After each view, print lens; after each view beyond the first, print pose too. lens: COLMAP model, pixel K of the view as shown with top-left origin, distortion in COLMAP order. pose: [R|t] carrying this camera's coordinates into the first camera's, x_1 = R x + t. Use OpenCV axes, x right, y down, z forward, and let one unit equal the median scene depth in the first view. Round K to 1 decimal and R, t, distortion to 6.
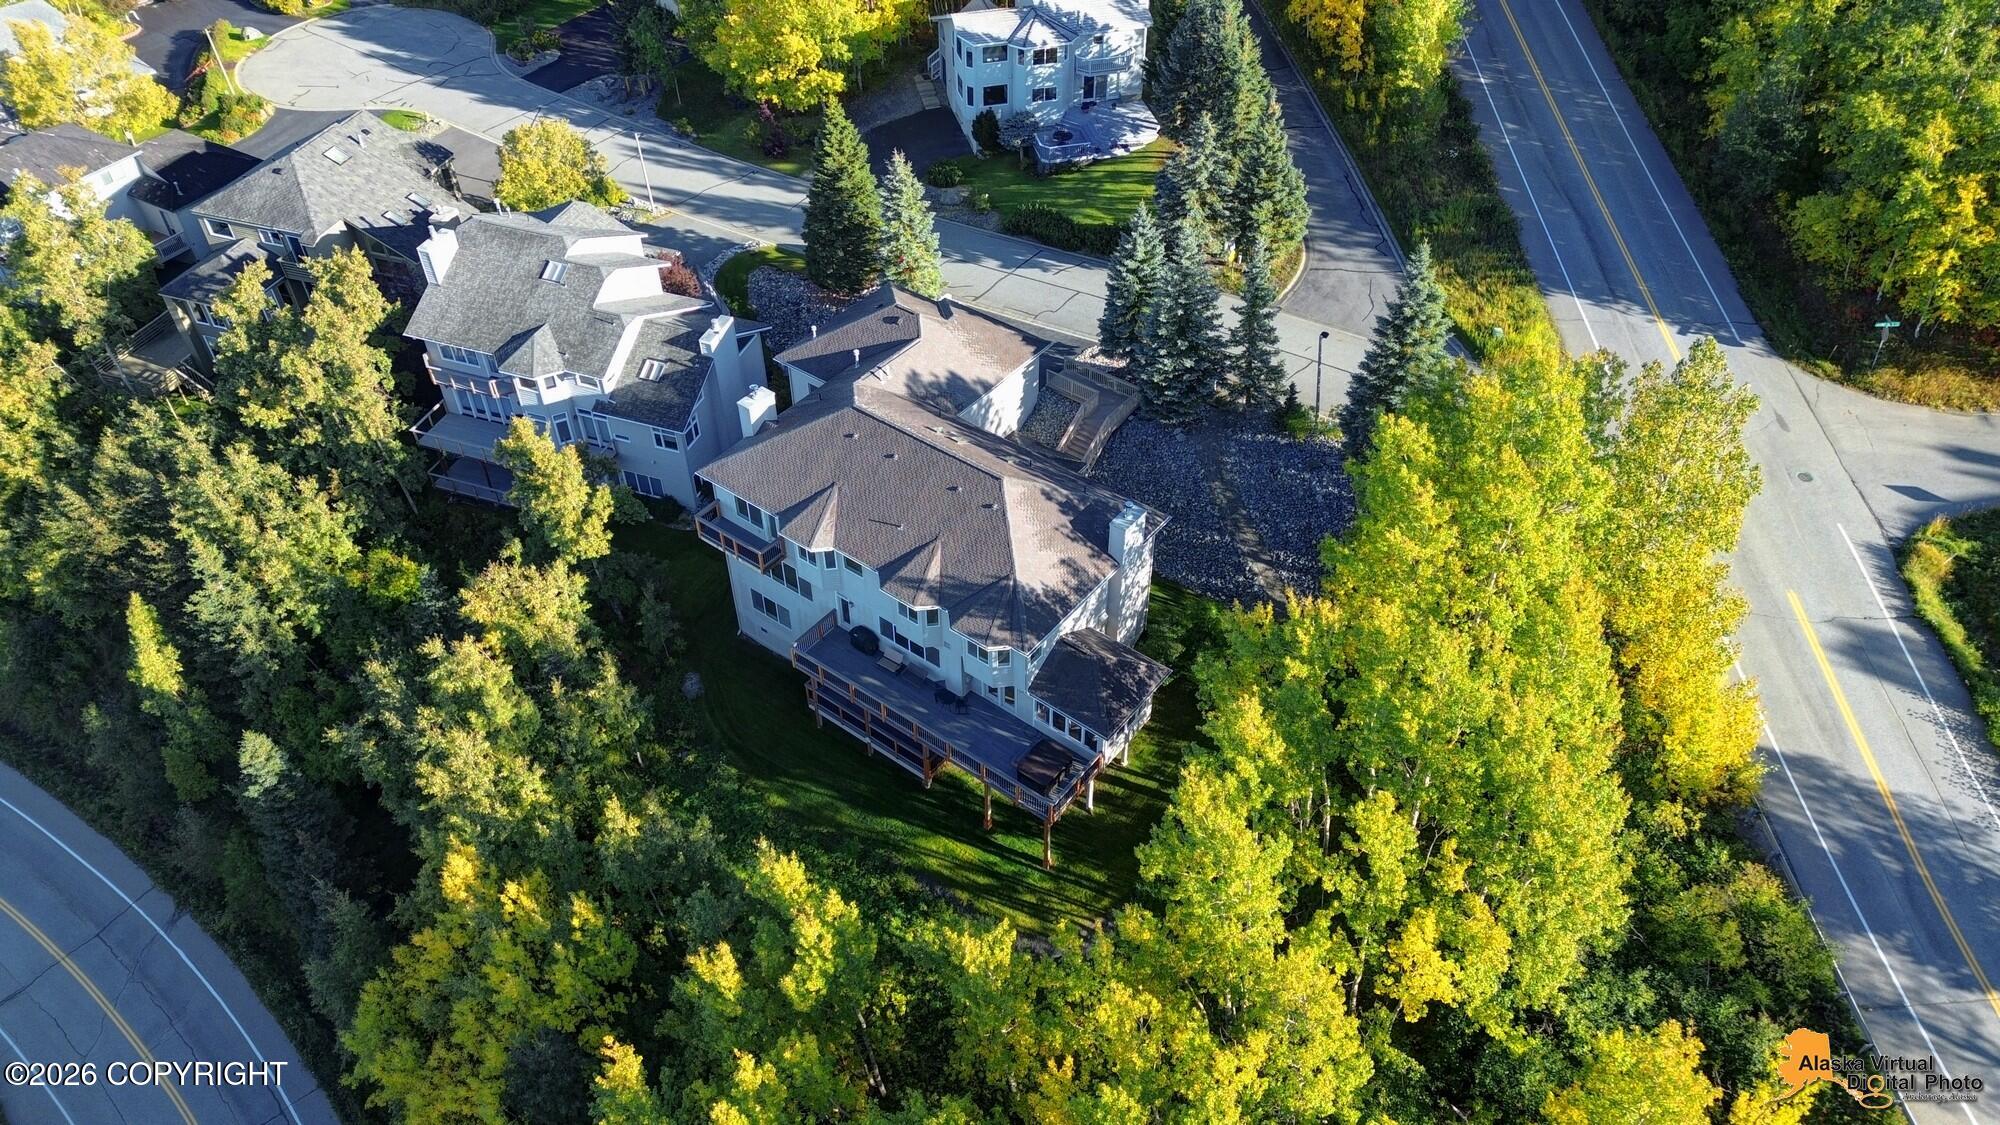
lens RADIAL K [[1392.2, 0, 989.1], [0, 1392.2, 571.6], [0, 0, 1]] dist [0.040330, -0.017775]
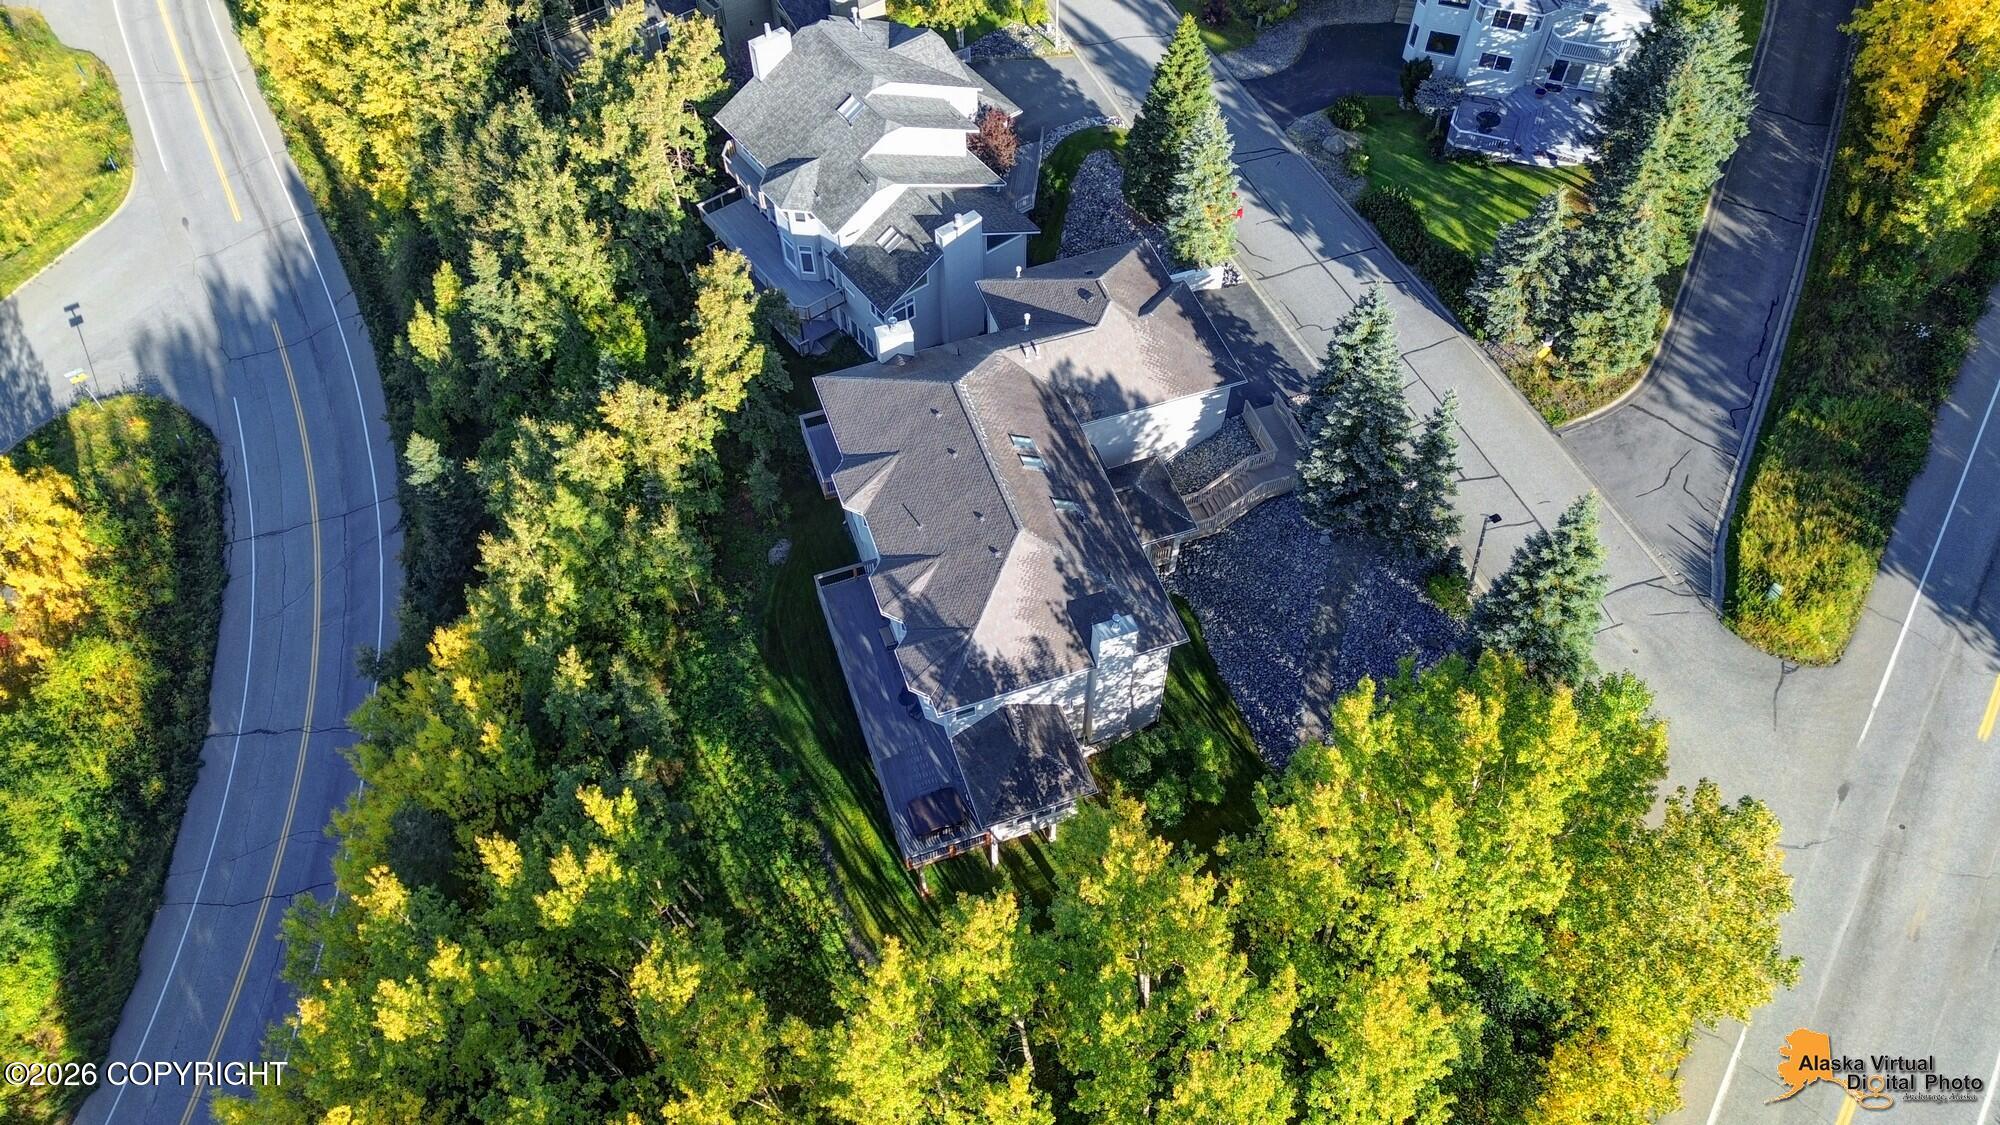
lens RADIAL K [[1392.2, 0, 1002.3], [0, 1392.2, 561.7], [0, 0, 1]] dist [0.040330, -0.017775]
pose [[0.836791, 0.444424, -0.319792, 0.248172], [-0.375444, 0.890884, 0.255672, -0.227084], [0.398525, -0.093880, 0.912340, 0.106382]]
